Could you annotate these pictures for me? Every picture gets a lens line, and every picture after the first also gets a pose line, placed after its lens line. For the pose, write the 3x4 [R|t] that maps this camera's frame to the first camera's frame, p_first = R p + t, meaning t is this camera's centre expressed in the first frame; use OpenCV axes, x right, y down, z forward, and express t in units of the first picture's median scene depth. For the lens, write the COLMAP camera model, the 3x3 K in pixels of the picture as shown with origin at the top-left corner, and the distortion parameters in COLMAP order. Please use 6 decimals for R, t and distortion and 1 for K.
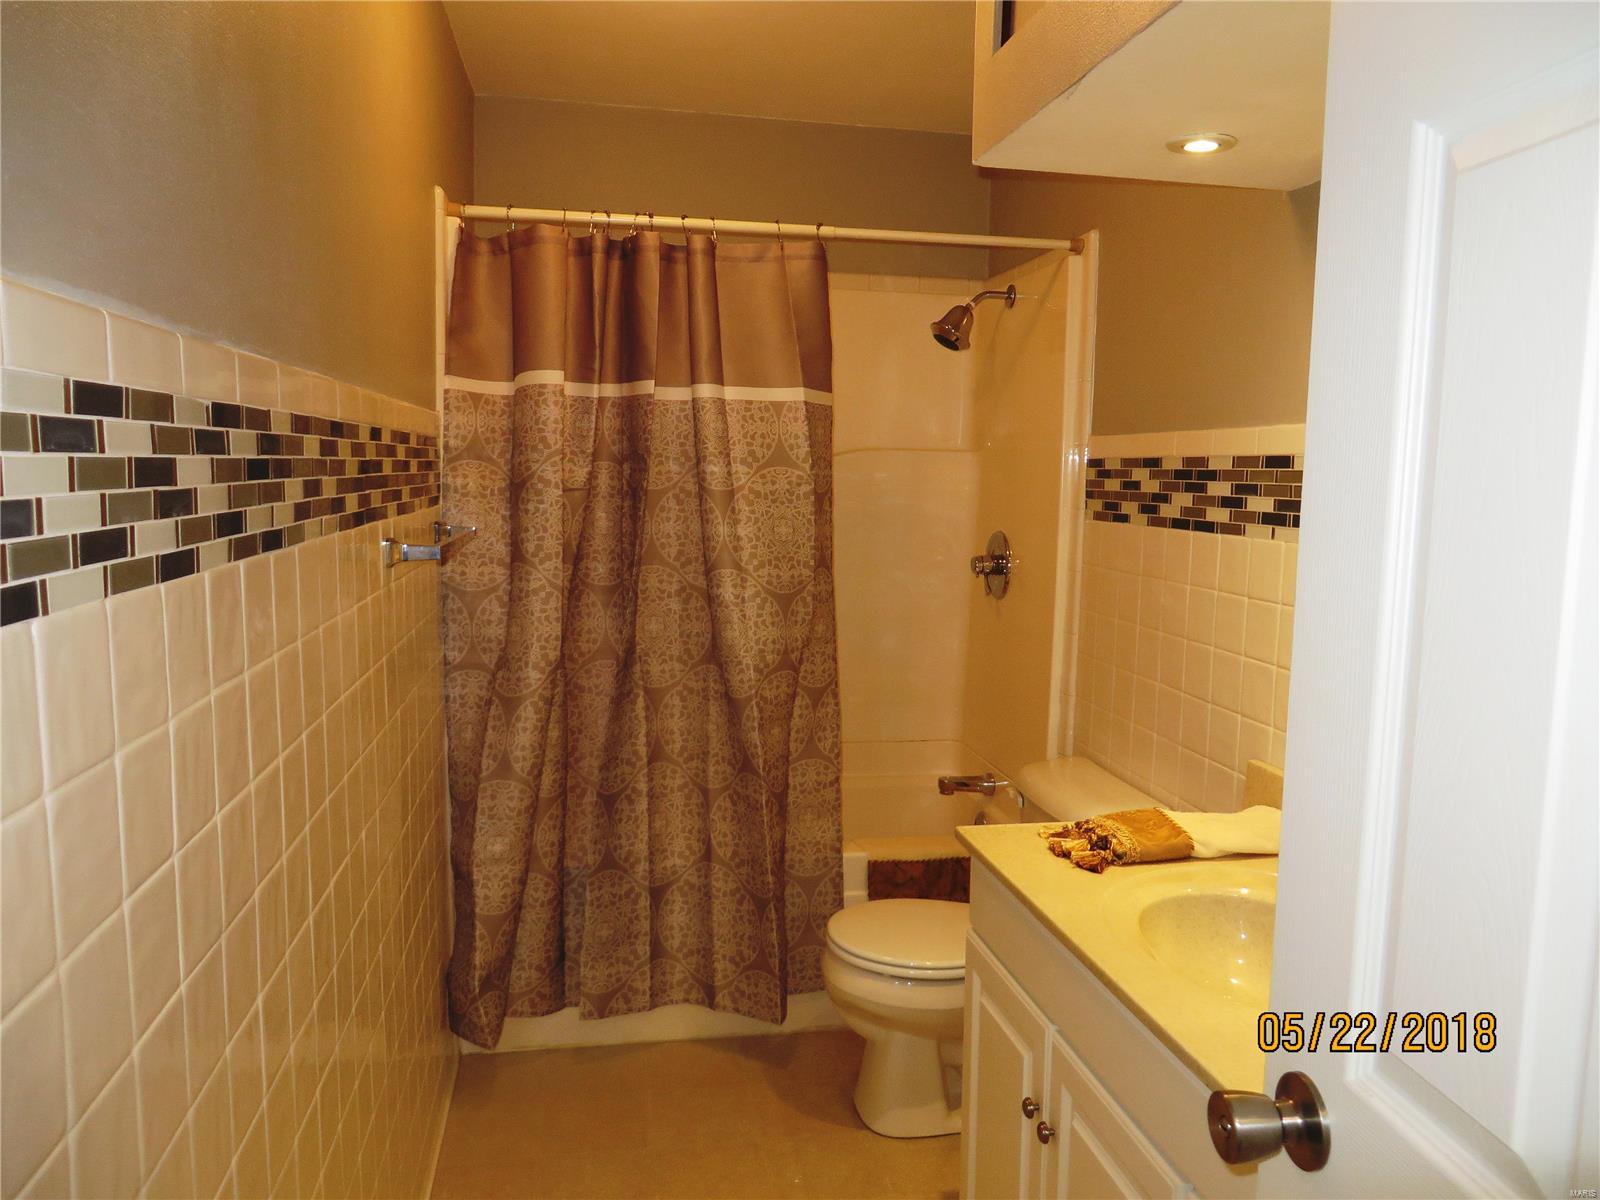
lens RADIAL K [[1198.9, 0, 794.9], [0, 1198.9, 600.9], [0, 0, 1]] dist [-0.027285, 0.015604]
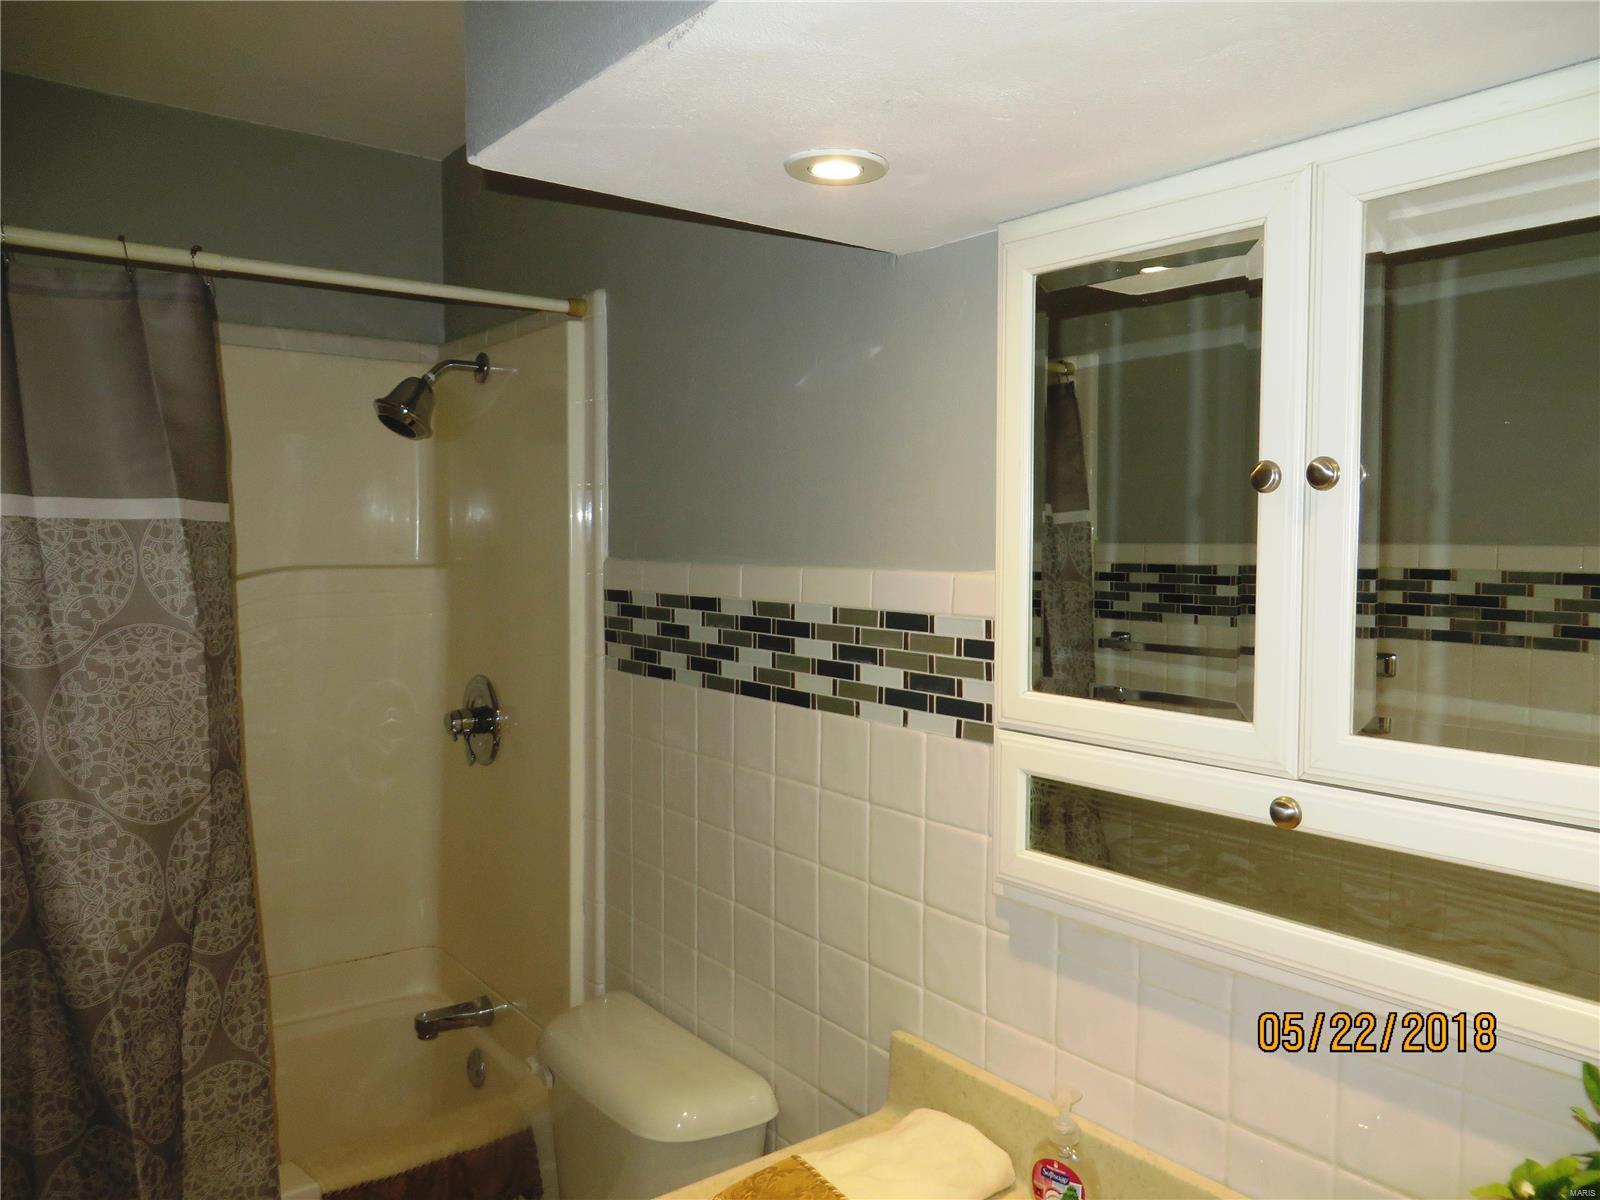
lens RADIAL K [[1198.9, 0, 805.1], [0, 1198.9, 608.1], [0, 0, 1]] dist [-0.027285, 0.015604]
pose [[0.889416, -0.040701, 0.455284, 0.012565], [0.061061, 0.997680, -0.030096, -0.078937], [-0.453003, 0.054568, 0.889838, 0.280295]]
